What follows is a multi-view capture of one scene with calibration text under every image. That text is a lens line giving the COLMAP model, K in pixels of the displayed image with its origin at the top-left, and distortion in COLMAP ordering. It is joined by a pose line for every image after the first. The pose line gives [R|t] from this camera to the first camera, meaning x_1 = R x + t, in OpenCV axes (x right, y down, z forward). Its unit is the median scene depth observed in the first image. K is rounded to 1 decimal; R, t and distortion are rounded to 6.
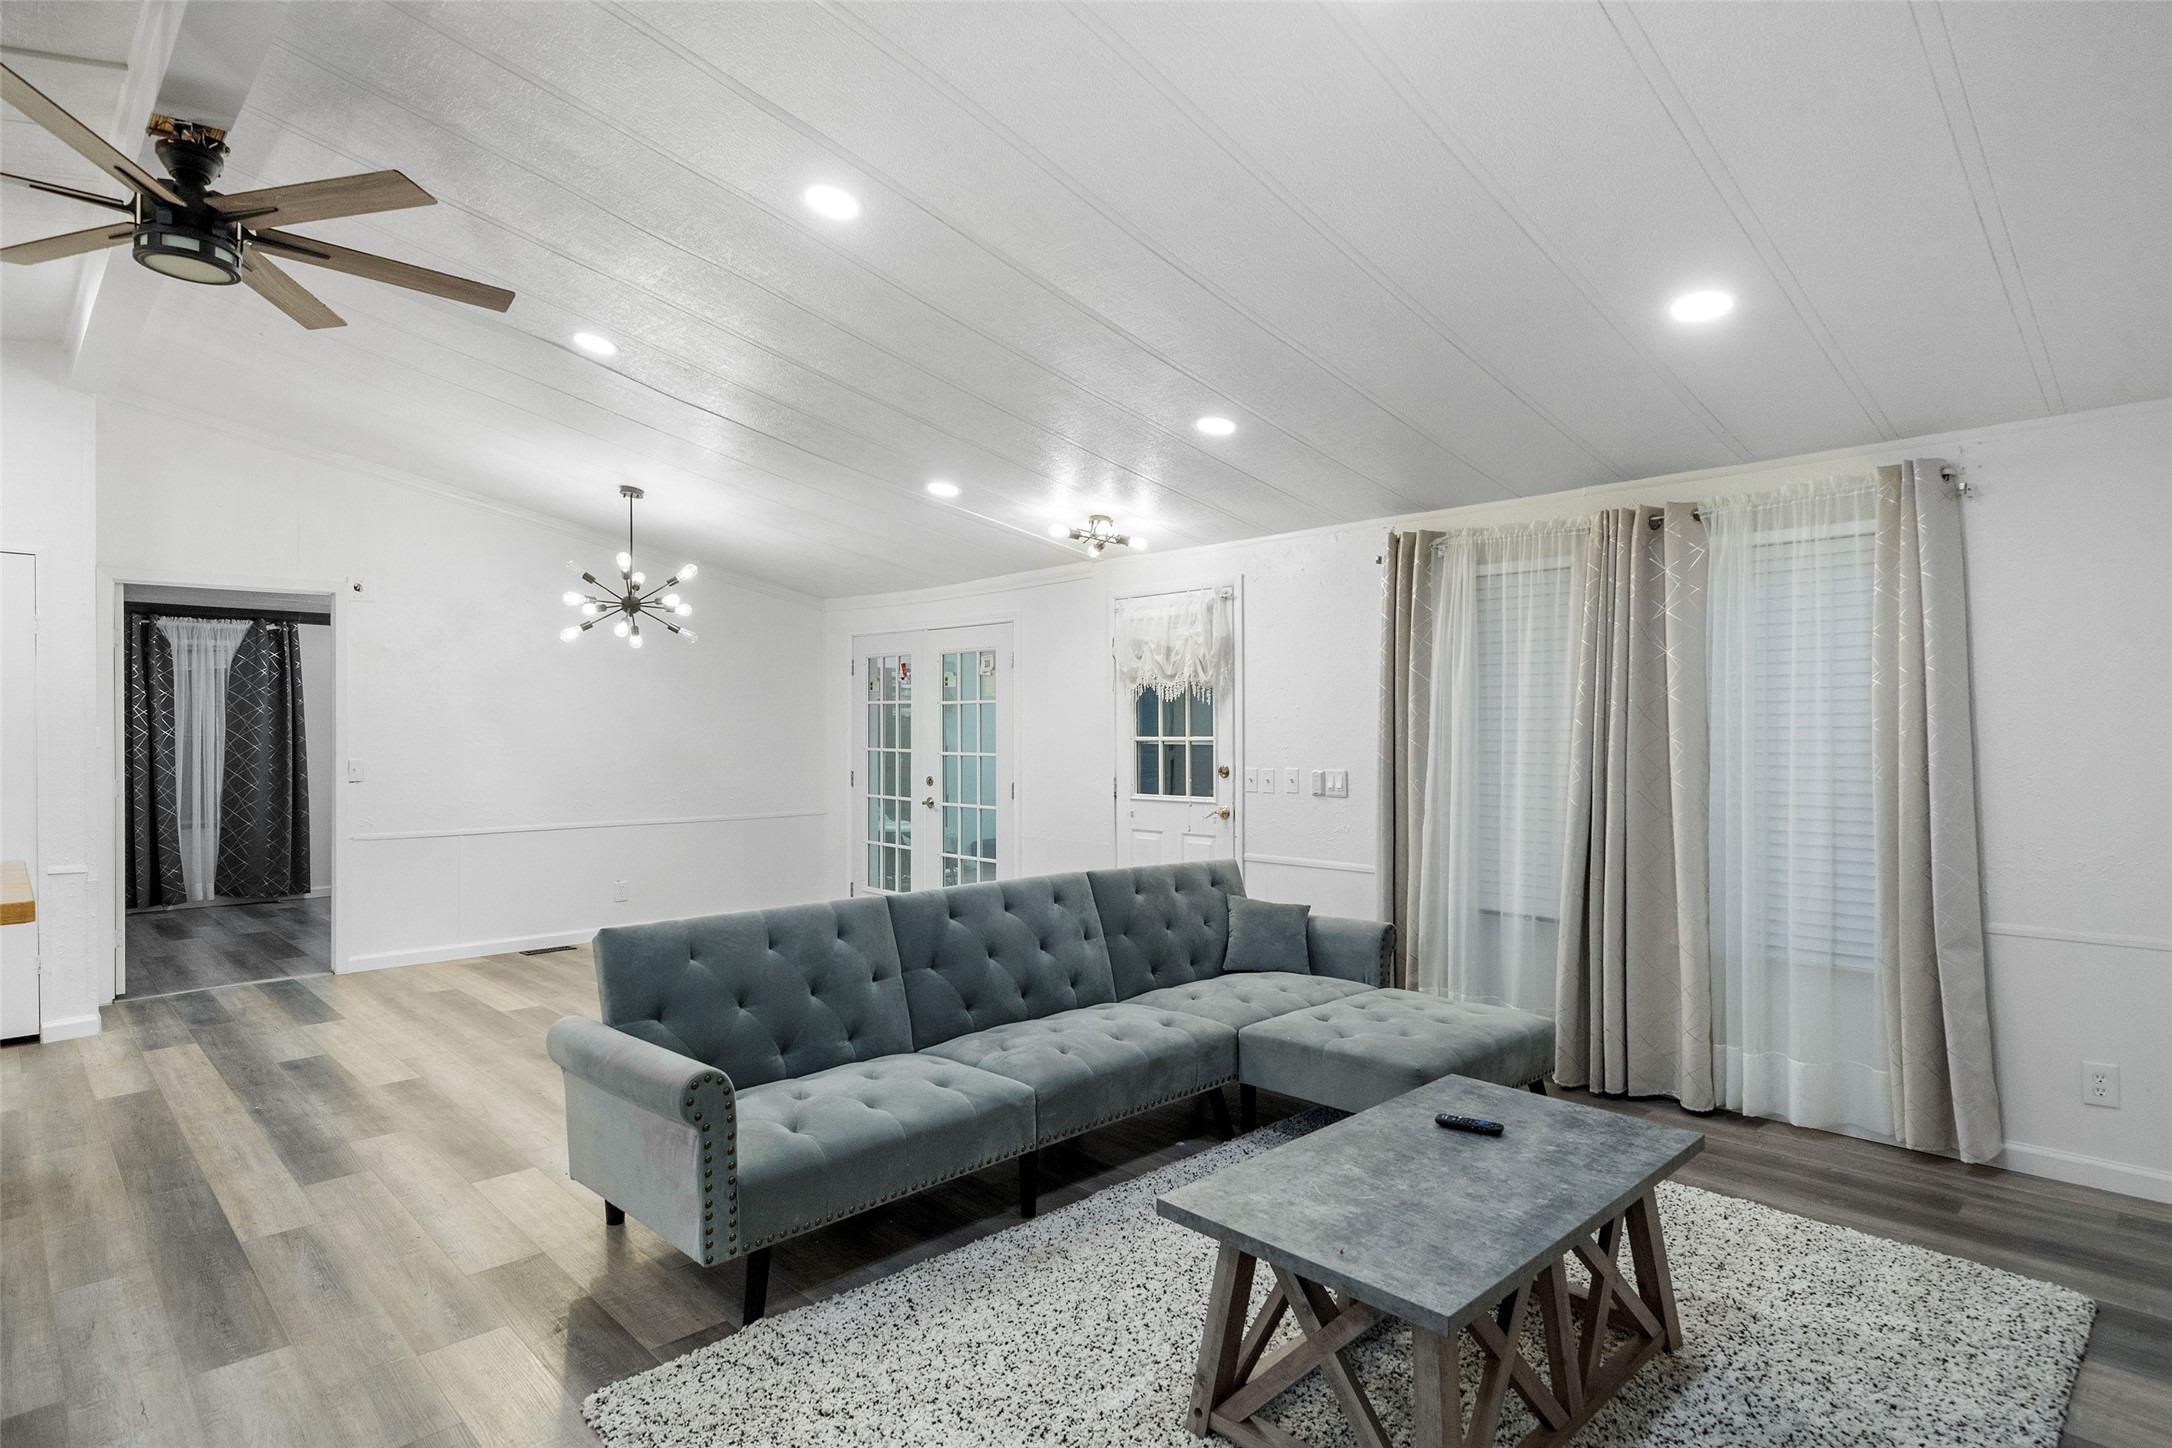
lens RADIAL K [[1138.3, 0, 1088.7], [0, 1138.3, 730.7], [0, 0, 1]] dist [-0.003861, -0.001825]
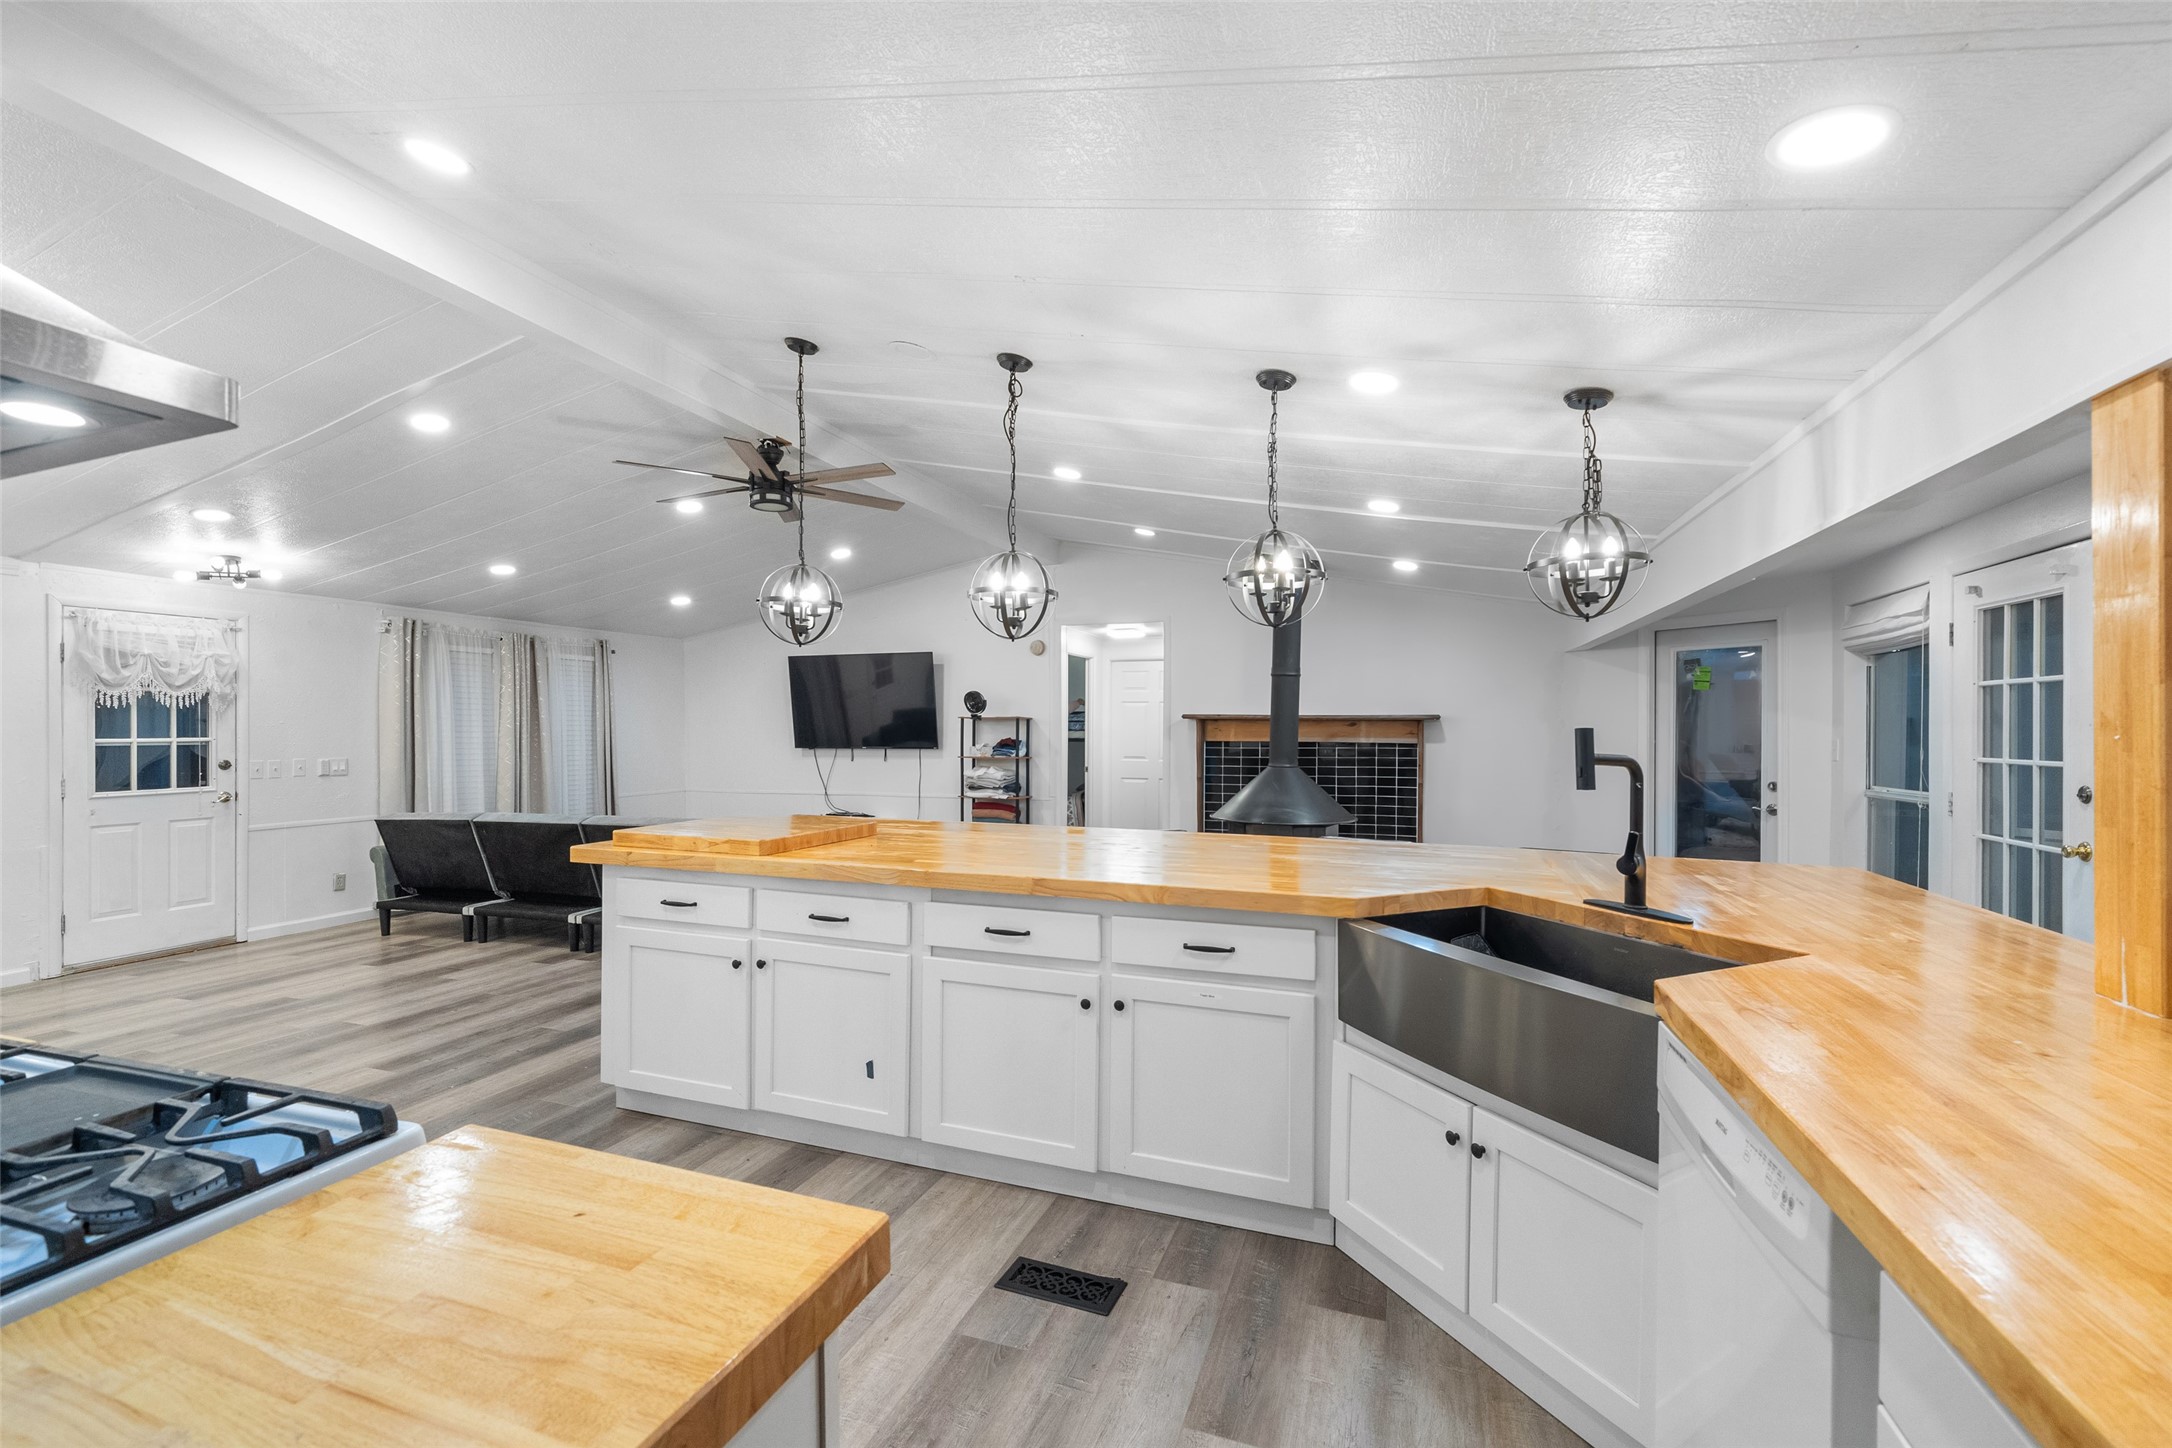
lens RADIAL K [[926.0, 0, 1084.7], [0, 926.0, 728.8], [0, 0, 1]] dist [-0.001126, 0.001172]
pose [[-0.439797, 0.003904, 0.898089, -1.884803], [0.005104, 0.999985, -0.001847, 0.003427], [-0.898083, 0.003771, -0.439811, 0.904298]]
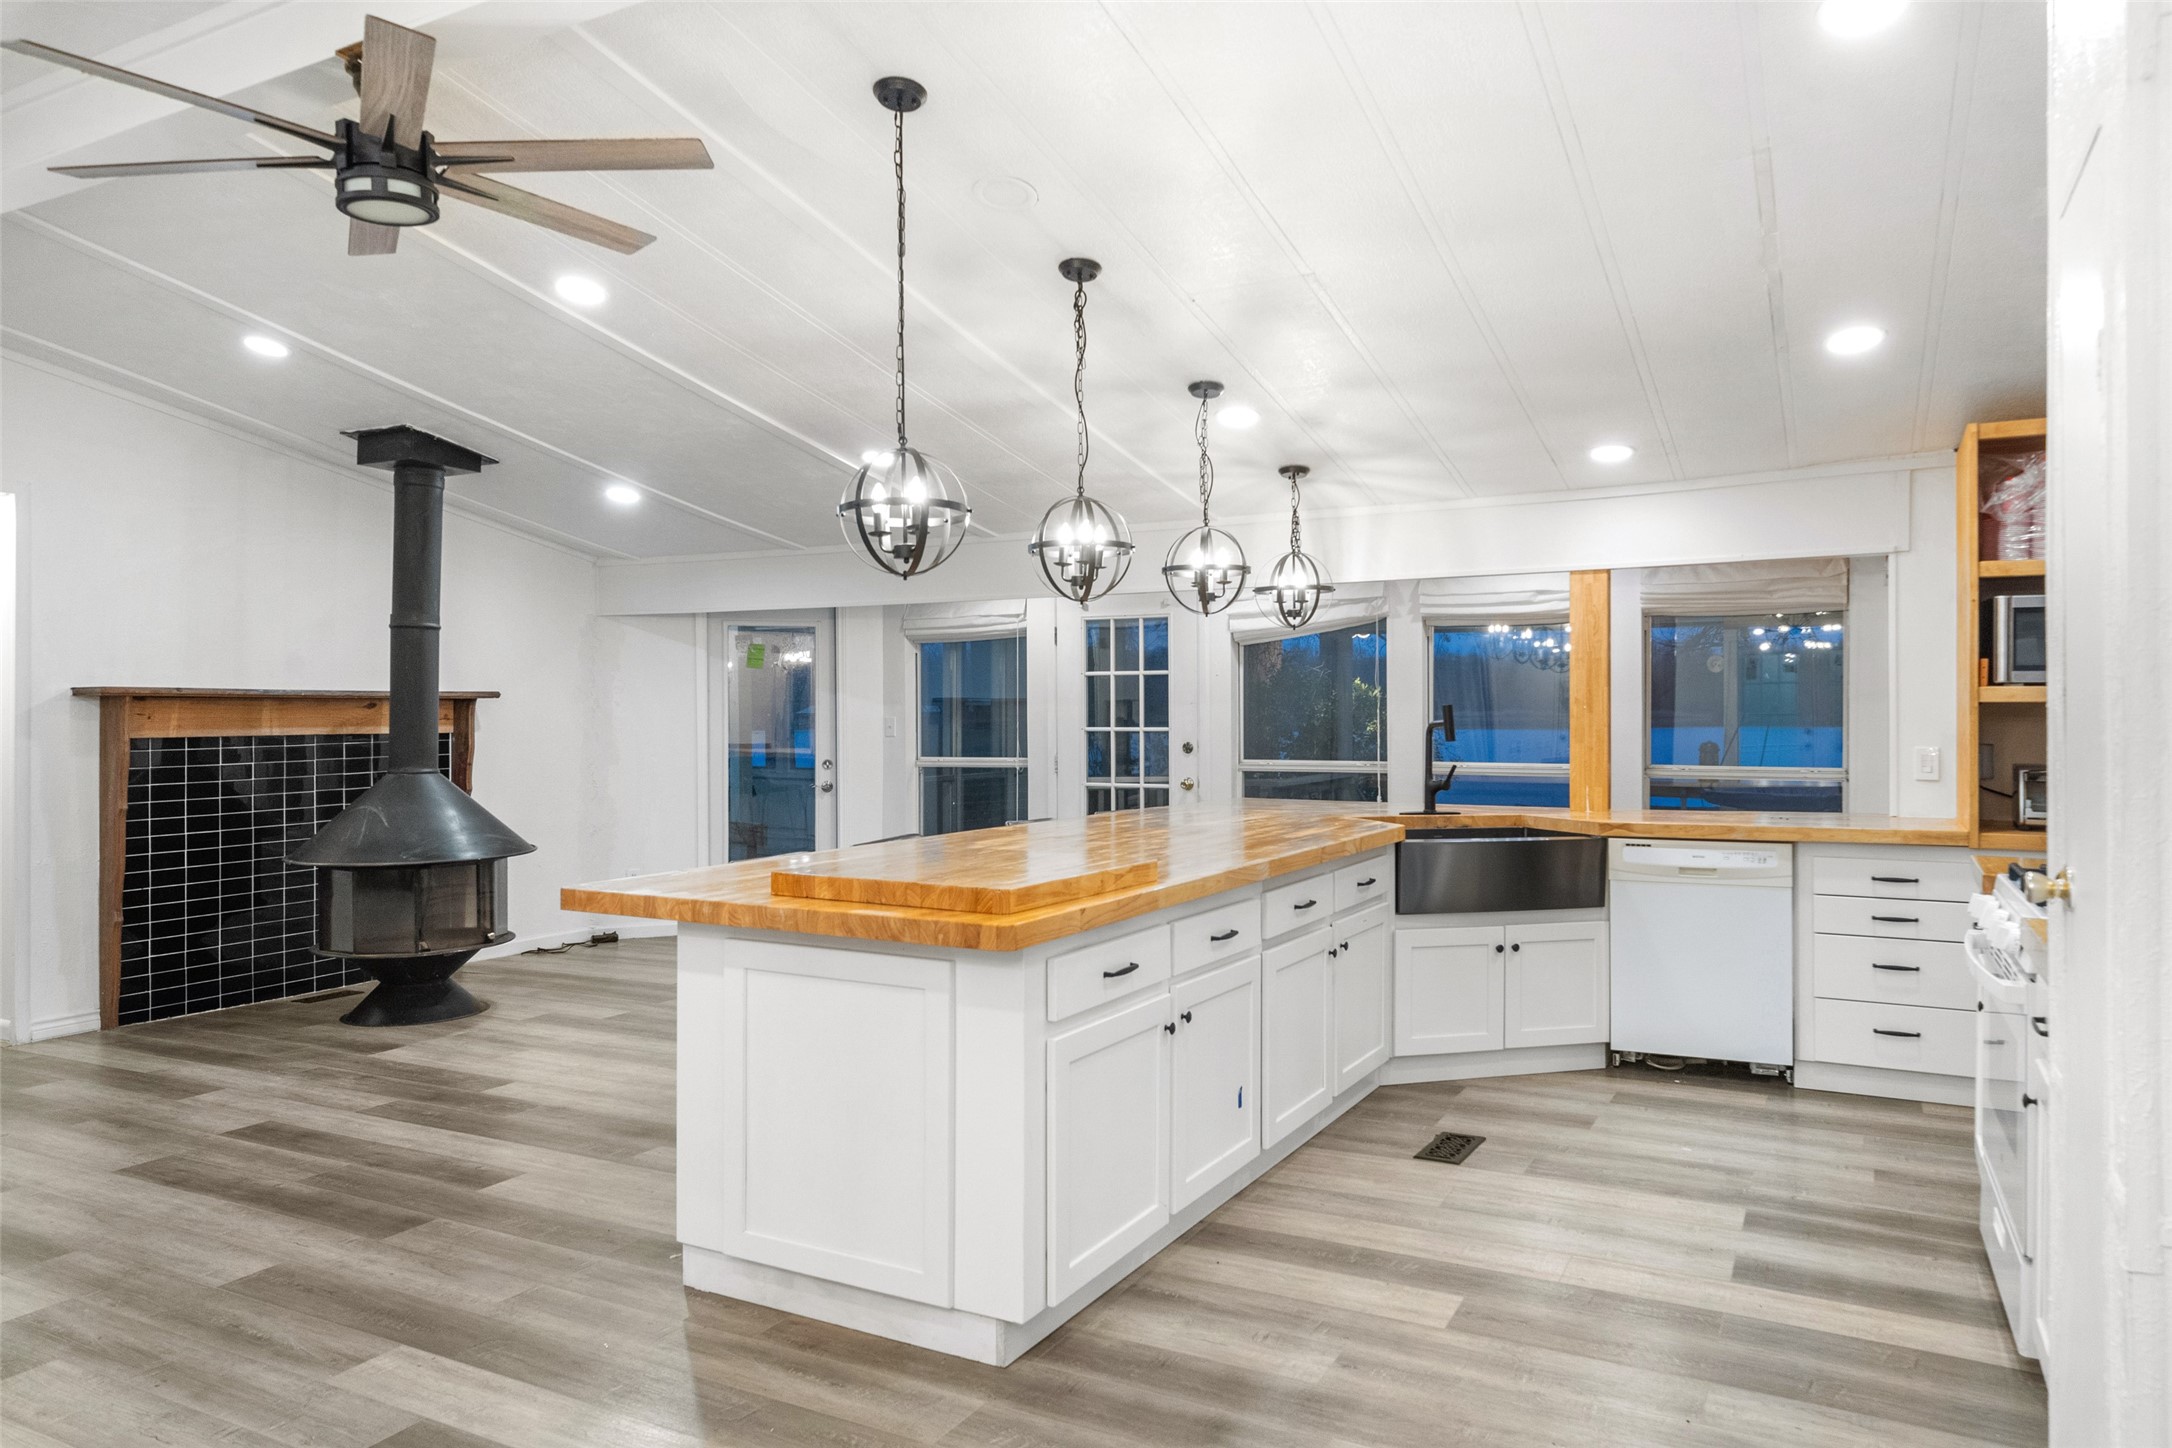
lens RADIAL K [[1418.0, 0, 1093.4], [0, 1418.0, 722.1], [0, 0, 1]] dist [0.004141, 0.001768]
pose [[-0.954833, 0.014691, -0.296780, -0.728084], [0.009950, 0.999798, 0.017480, -0.007947], [0.296977, 0.013737, -0.954786, 1.664845]]
